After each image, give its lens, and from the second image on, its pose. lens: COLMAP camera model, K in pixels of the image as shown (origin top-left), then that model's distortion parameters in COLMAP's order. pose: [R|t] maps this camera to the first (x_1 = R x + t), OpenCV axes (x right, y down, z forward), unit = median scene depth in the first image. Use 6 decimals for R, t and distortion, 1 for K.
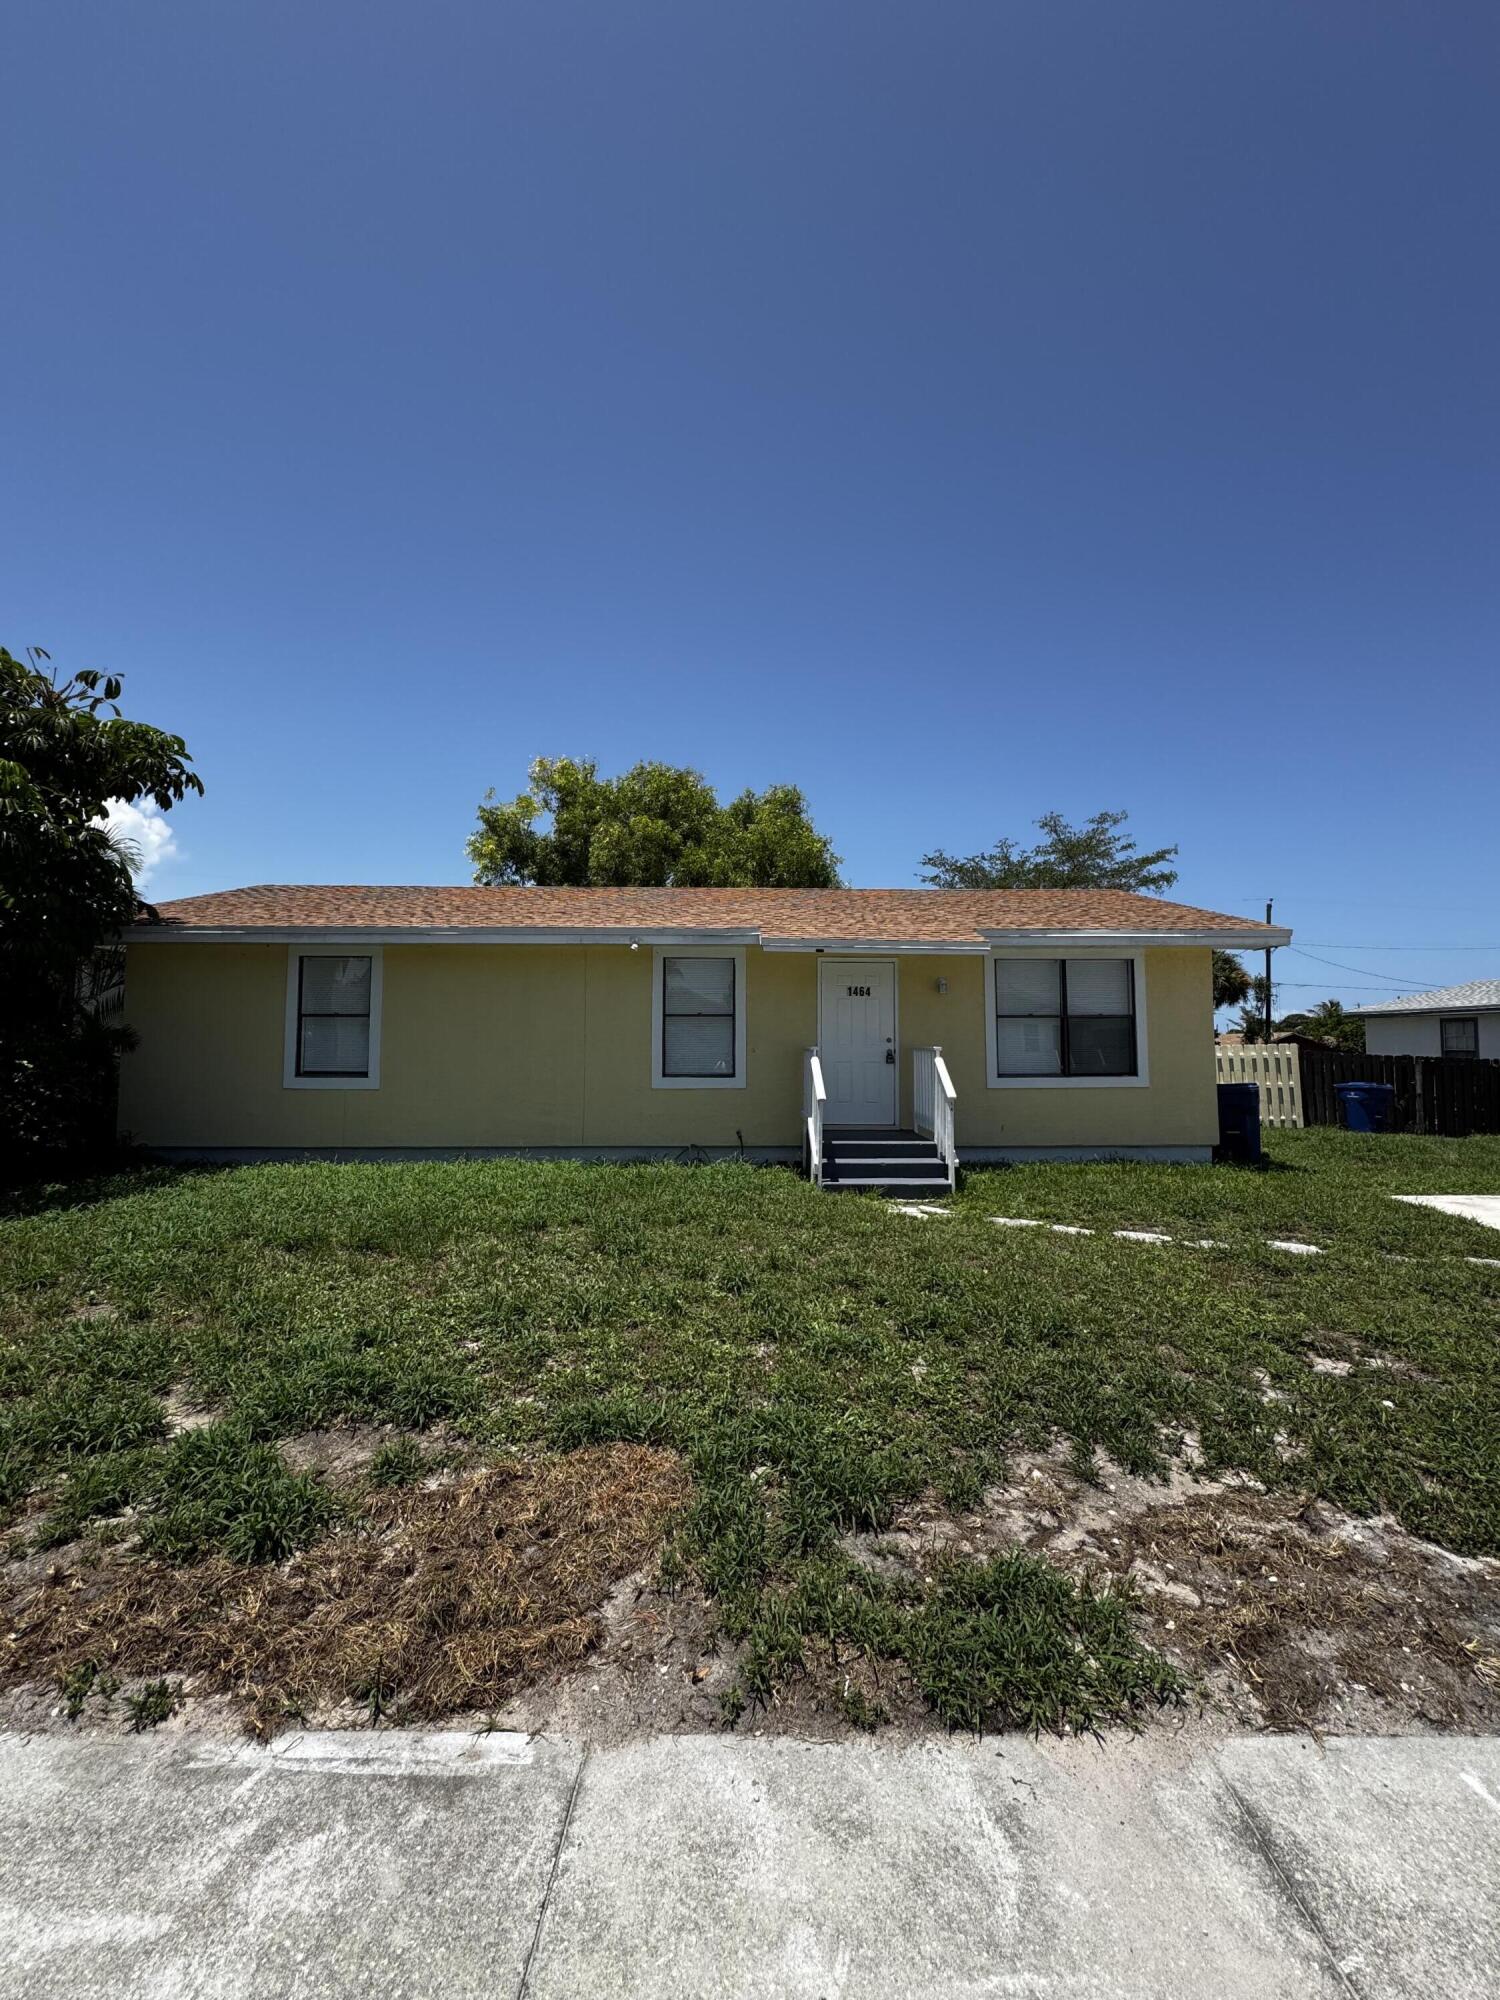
lens RADIAL K [[793.3, 0, 751.9], [0, 793.3, 996.4], [0, 0, 1]] dist [-0.003486, 0.001025]
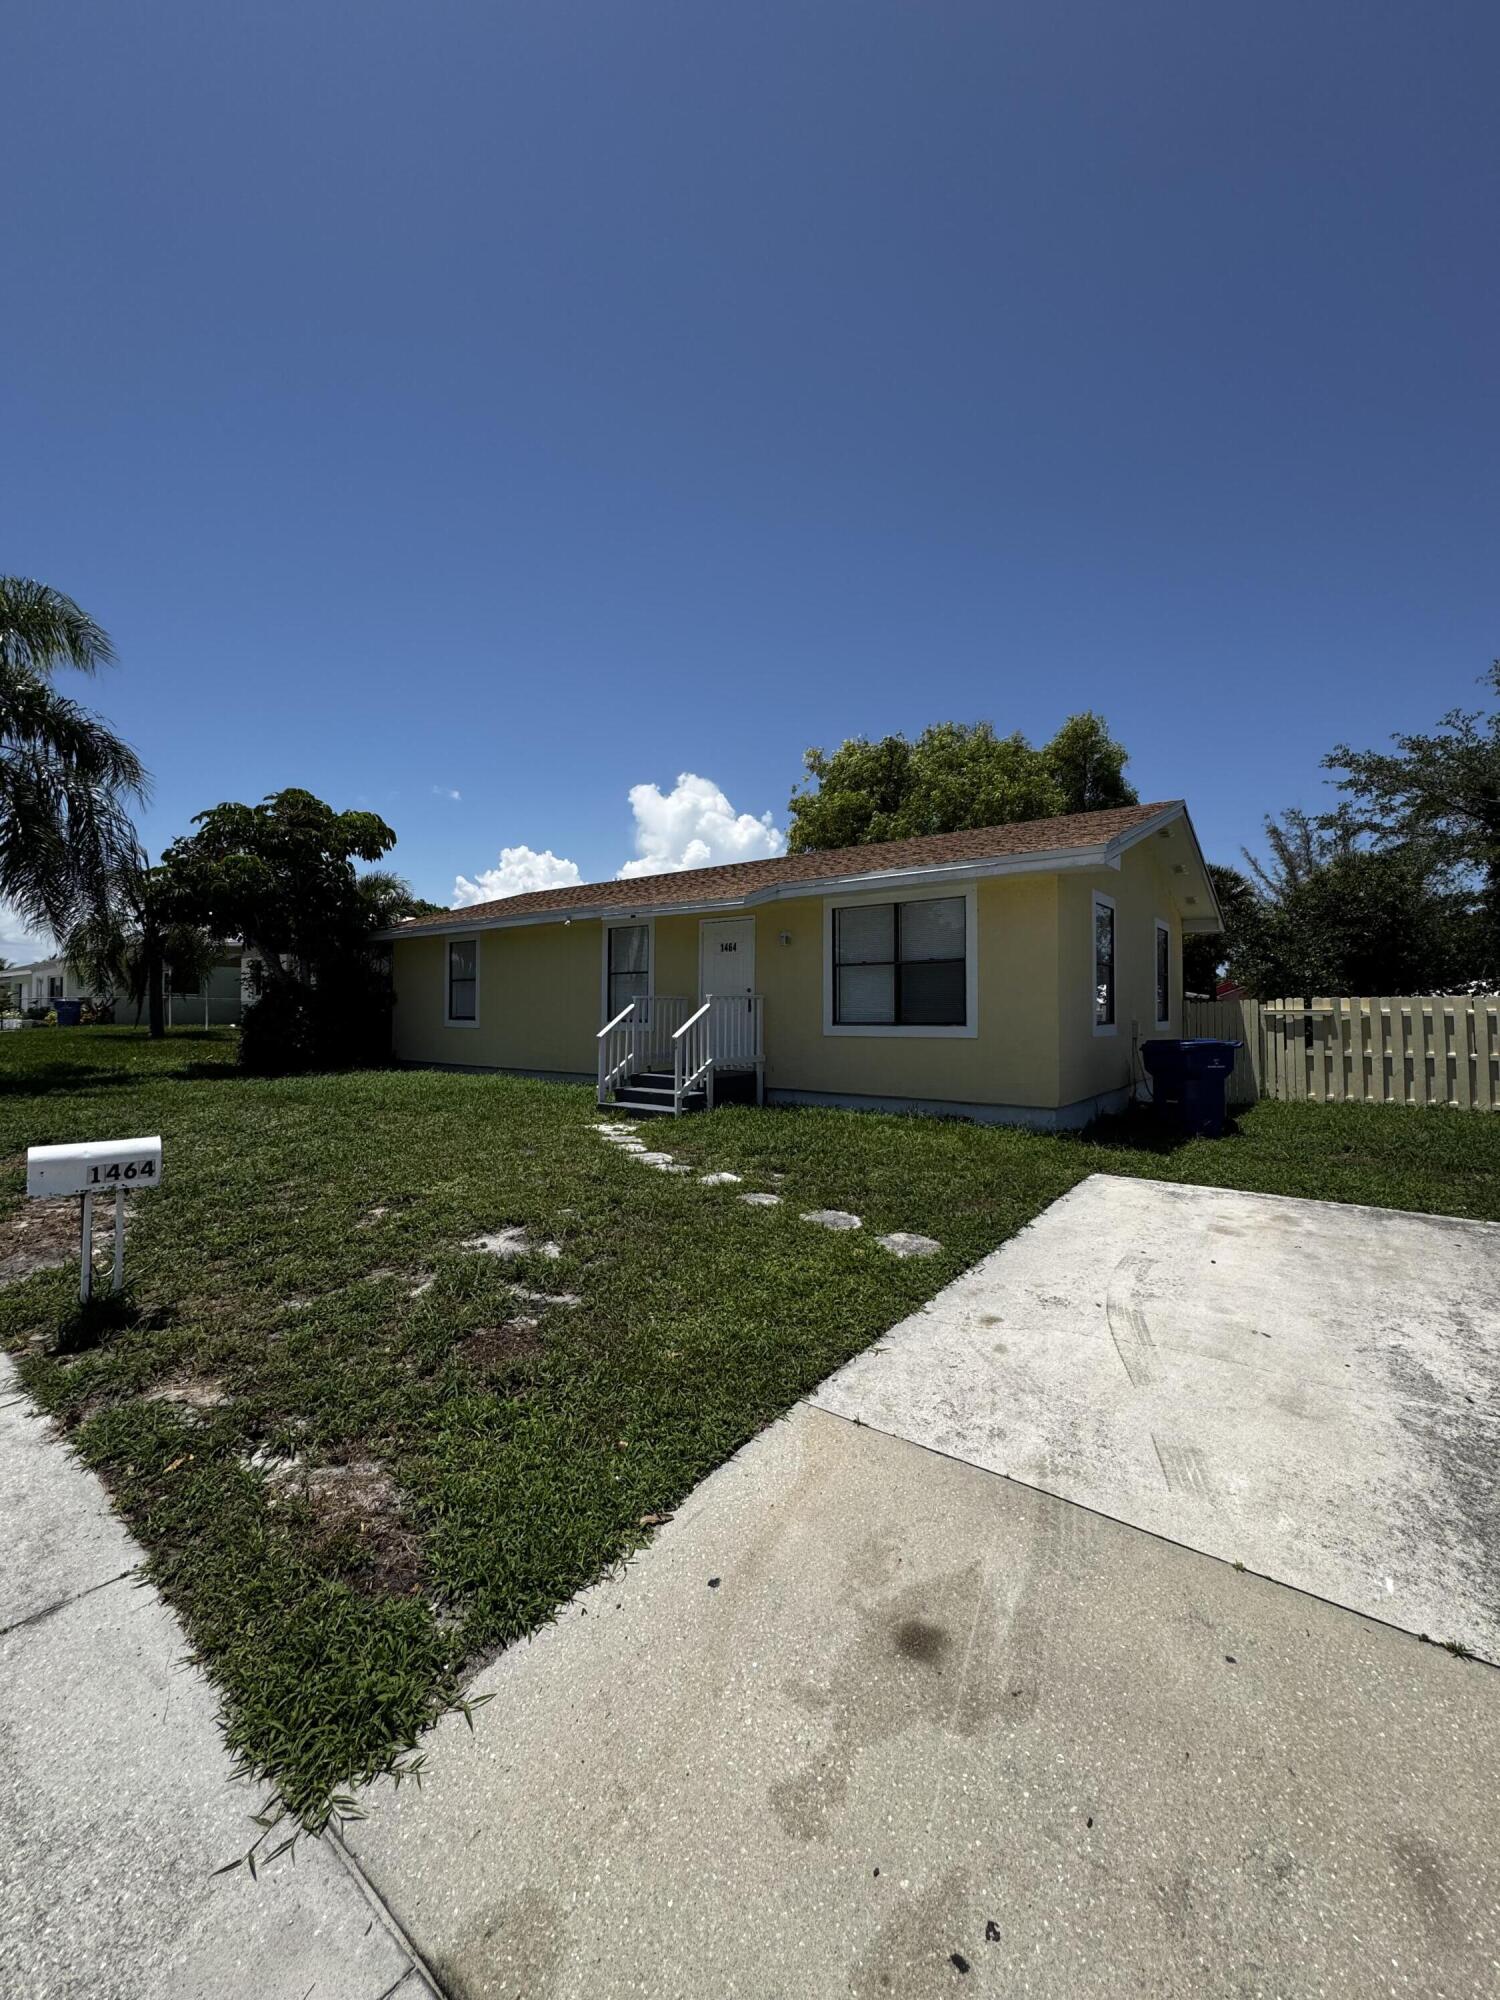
lens RADIAL K [[793.3, 0, 748.6], [0, 793.3, 998.6], [0, 0, 1]] dist [-0.003486, 0.001025]
pose [[0.780191, -0.008062, -0.625489, 0.853153], [0.049530, 0.997574, 0.048923, 0.012727], [0.623577, -0.069149, 0.778698, 0.142464]]
